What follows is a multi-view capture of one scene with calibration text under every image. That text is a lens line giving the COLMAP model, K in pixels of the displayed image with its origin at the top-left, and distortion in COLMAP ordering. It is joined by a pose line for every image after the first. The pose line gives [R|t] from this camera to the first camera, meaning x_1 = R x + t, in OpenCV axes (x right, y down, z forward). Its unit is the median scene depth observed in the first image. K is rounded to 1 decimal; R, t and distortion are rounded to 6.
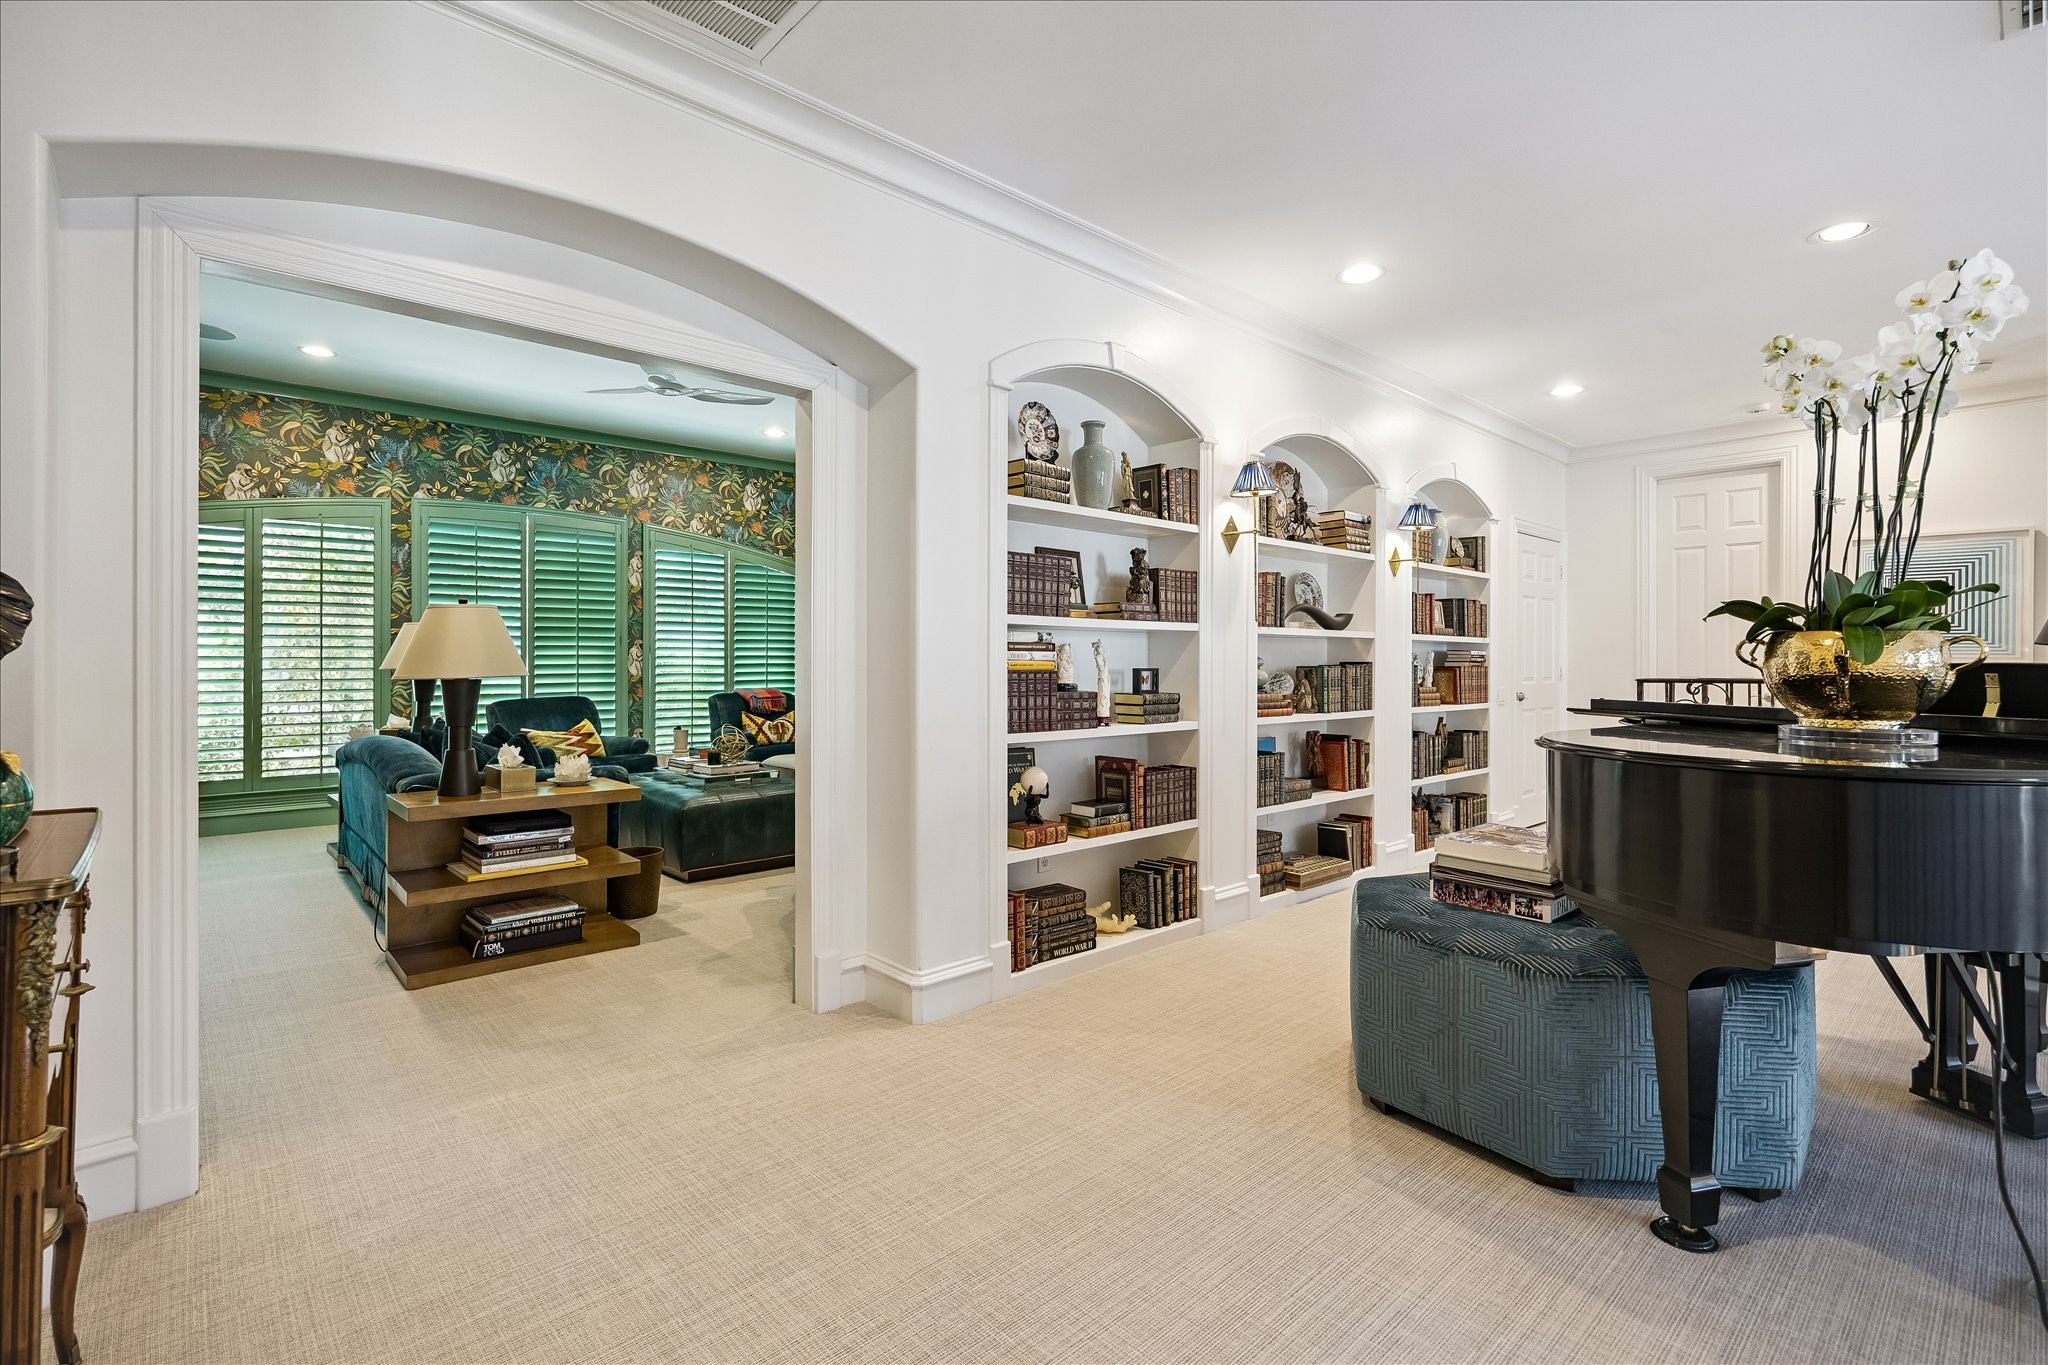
lens RADIAL K [[938.6, 0, 1064.6], [0, 938.6, 670.5], [0, 0, 1]] dist [0.001970, -0.000092]
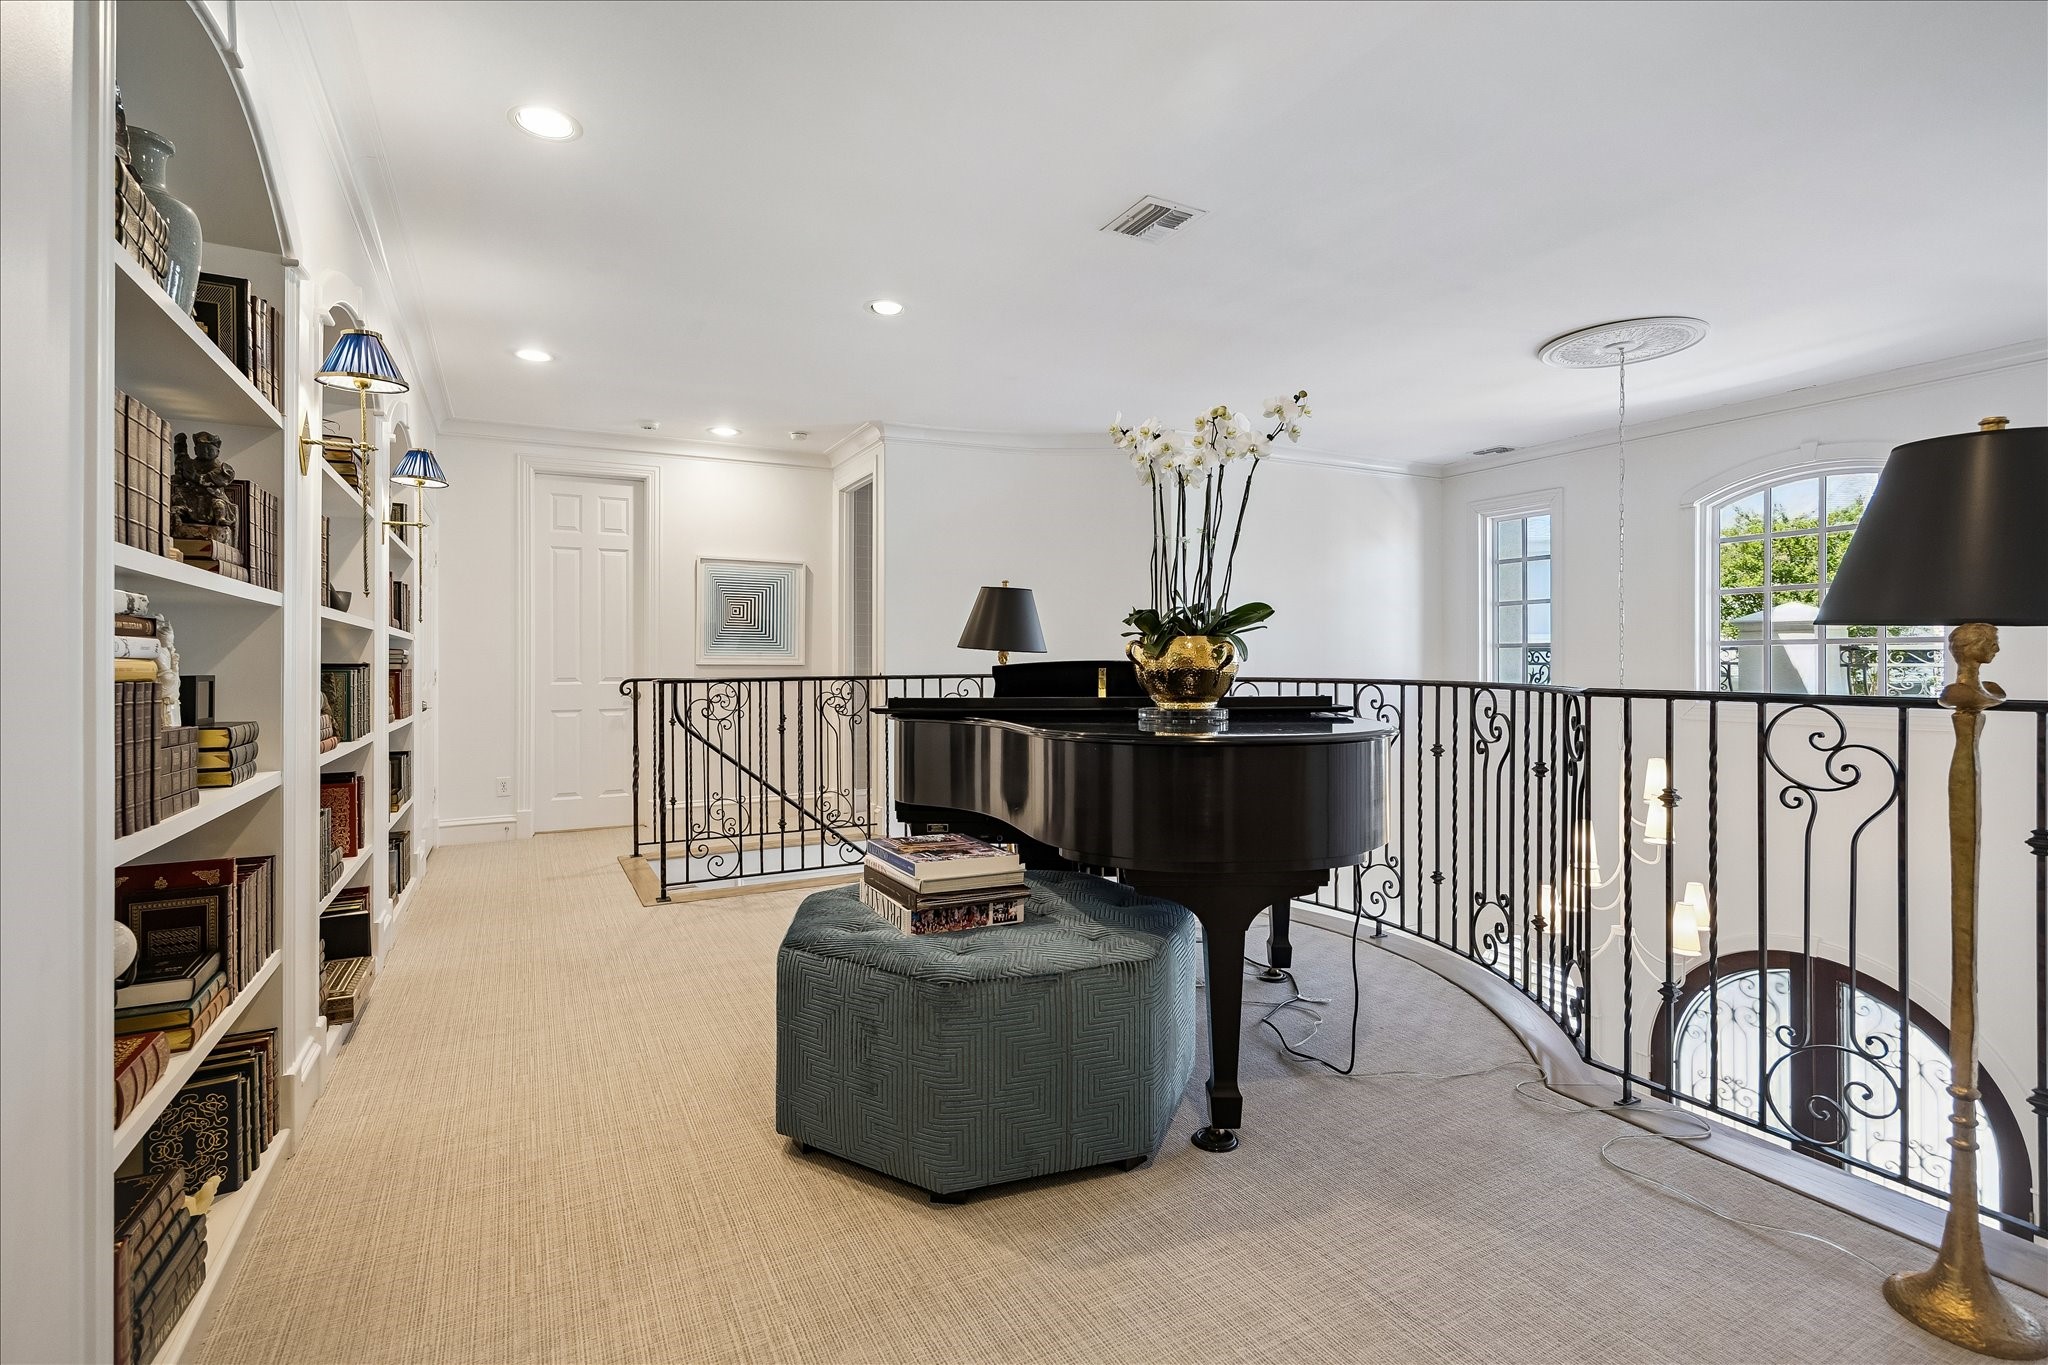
lens RADIAL K [[938.6, 0, 1064.6], [0, 938.6, 670.5], [0, 0, 1]] dist [0.001970, -0.000092]
pose [[0.282615, -0.010722, 0.959174, -0.409146], [0.013597, 0.999882, 0.007171, -0.004008], [-0.959137, 0.011015, 0.282727, 0.648598]]
